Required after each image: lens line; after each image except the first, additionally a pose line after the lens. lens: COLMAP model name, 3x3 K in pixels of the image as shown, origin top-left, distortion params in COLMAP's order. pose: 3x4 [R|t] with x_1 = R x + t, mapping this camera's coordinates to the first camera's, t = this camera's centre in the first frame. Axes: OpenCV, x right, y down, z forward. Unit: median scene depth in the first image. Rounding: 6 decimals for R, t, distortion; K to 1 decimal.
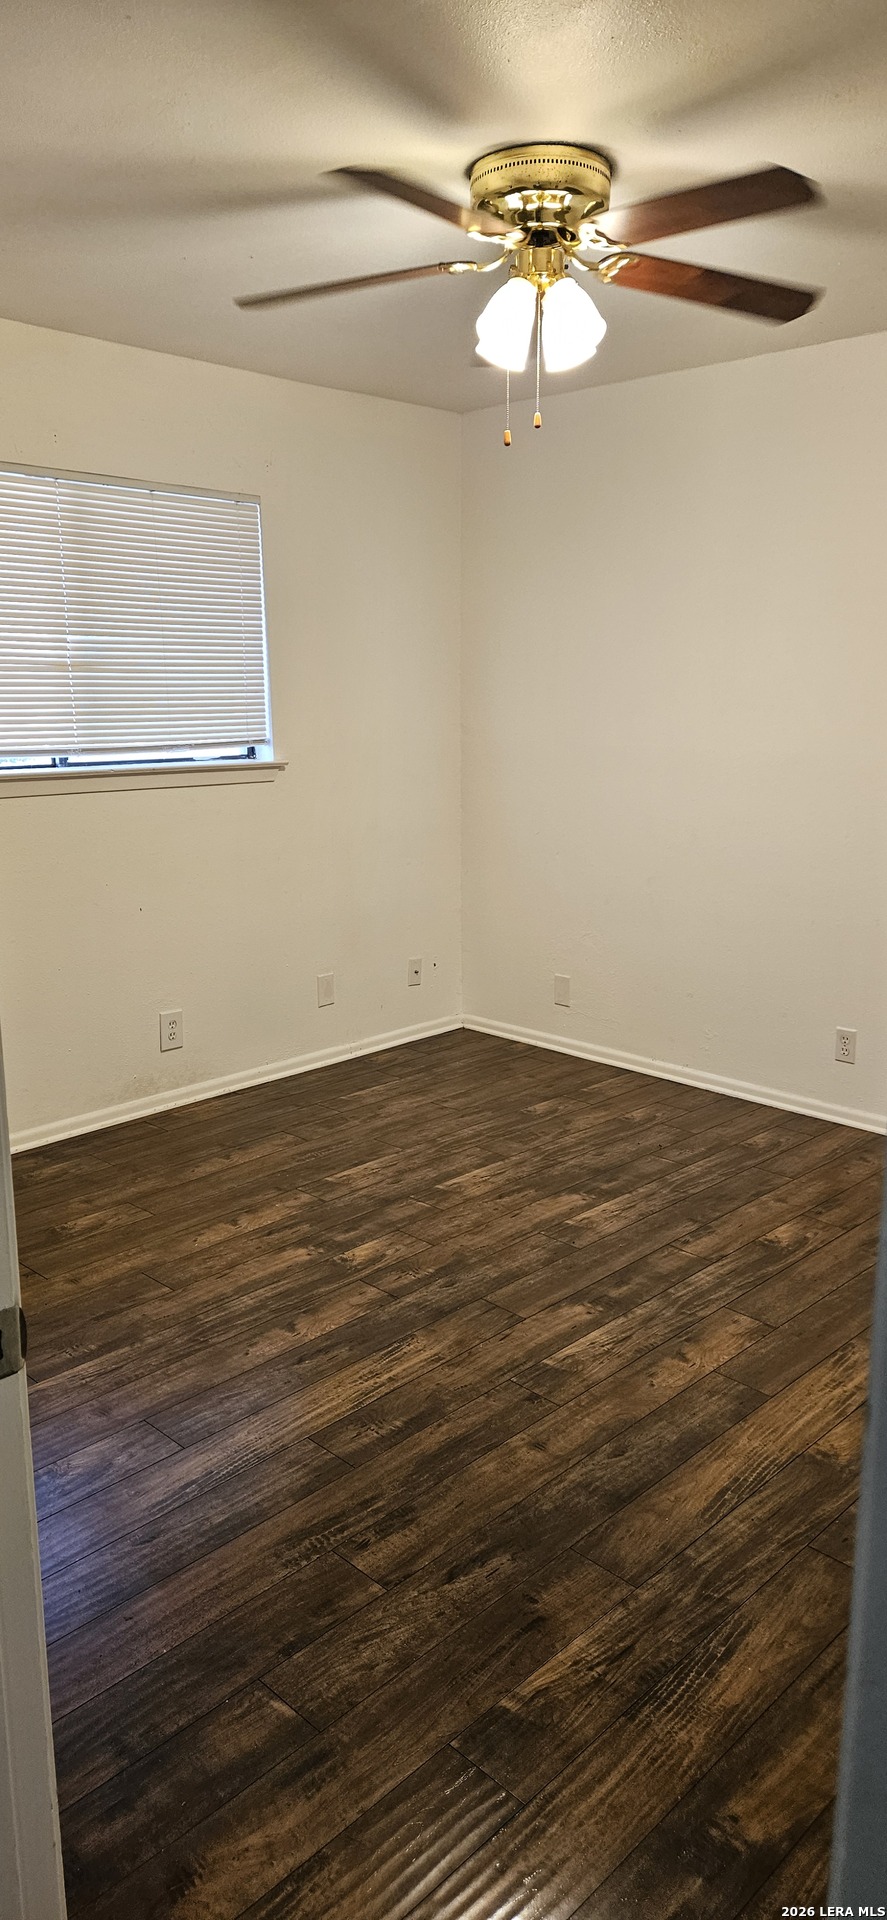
lens RADIAL K [[1275.4, 0, 448.5], [0, 1275.4, 949.4], [0, 0, 1]] dist [0.081991, -0.083120]
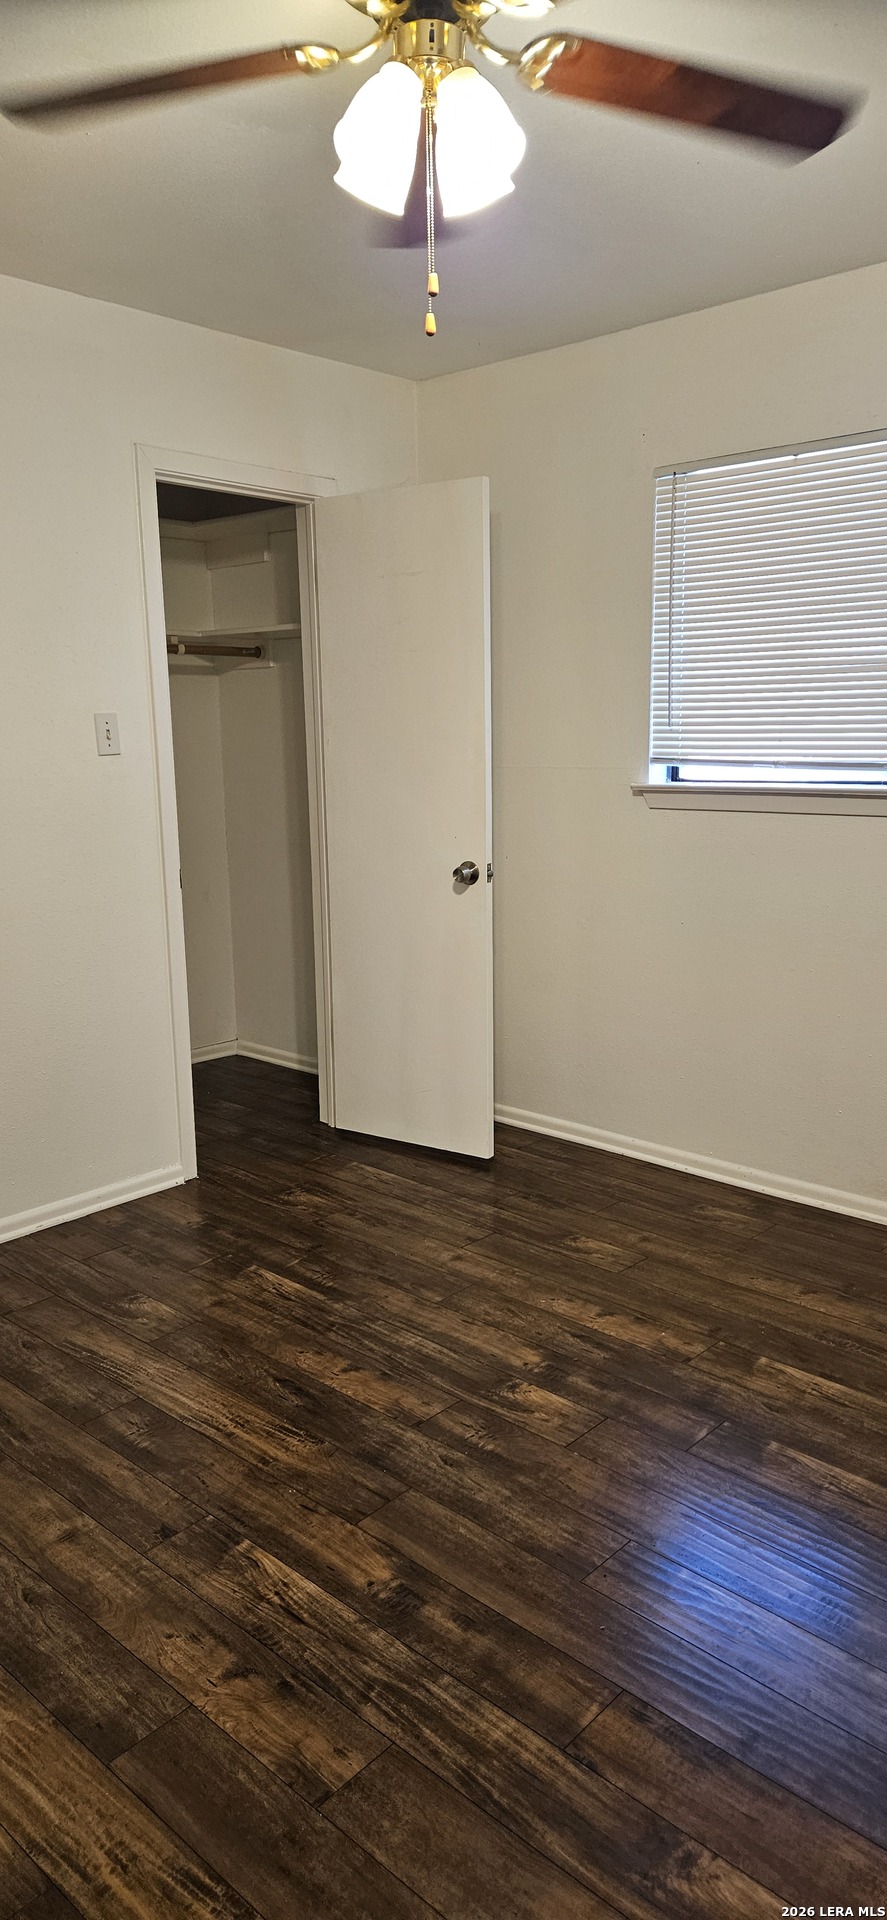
lens RADIAL K [[1275.4, 0, 448.5], [0, 1275.4, 949.4], [0, 0, 1]] dist [0.081991, -0.083120]
pose [[0.029562, 0.177280, -0.983716, 0.703221], [-0.190856, 0.967041, 0.168539, -0.163240], [0.981173, 0.182766, 0.062422, 0.898215]]
